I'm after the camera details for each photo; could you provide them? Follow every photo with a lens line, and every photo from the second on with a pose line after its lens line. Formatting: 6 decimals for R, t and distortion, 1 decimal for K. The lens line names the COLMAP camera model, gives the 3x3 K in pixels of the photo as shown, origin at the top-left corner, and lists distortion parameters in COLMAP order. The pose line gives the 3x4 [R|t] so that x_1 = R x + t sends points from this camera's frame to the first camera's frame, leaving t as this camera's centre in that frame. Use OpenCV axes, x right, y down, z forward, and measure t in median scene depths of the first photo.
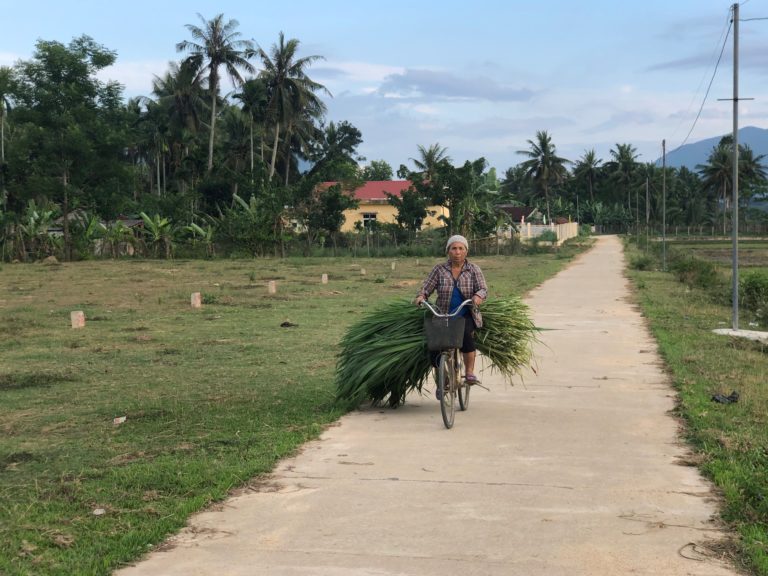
lens RADIAL K [[1231.5, 0, 384.1], [0, 1231.5, 287.7], [0, 0, 1]] dist [-0.056743, 0.000000]
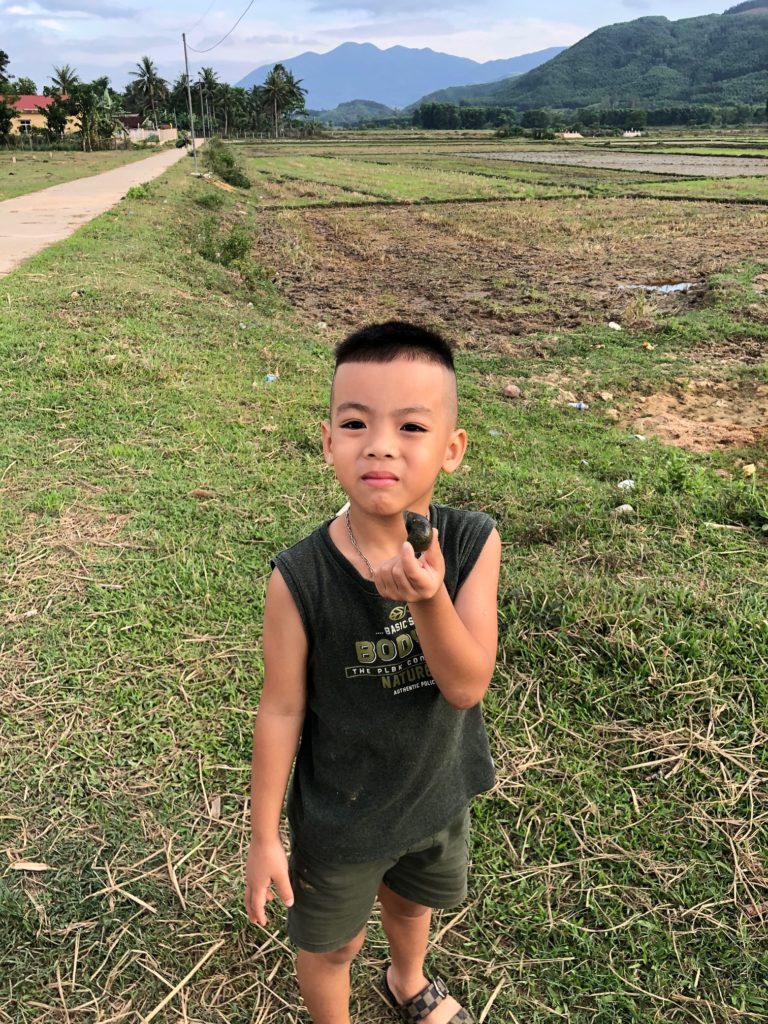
lens RADIAL K [[845.8, 0, 384.7], [0, 845.8, 509.2], [0, 0, 1]] dist [0.008549, 0.005598]
pose [[0.935107, -0.138274, 0.326274, -0.005050], [0.011434, 0.932024, 0.362217, 0.008323], [-0.354180, -0.334981, 0.873123, -0.161592]]
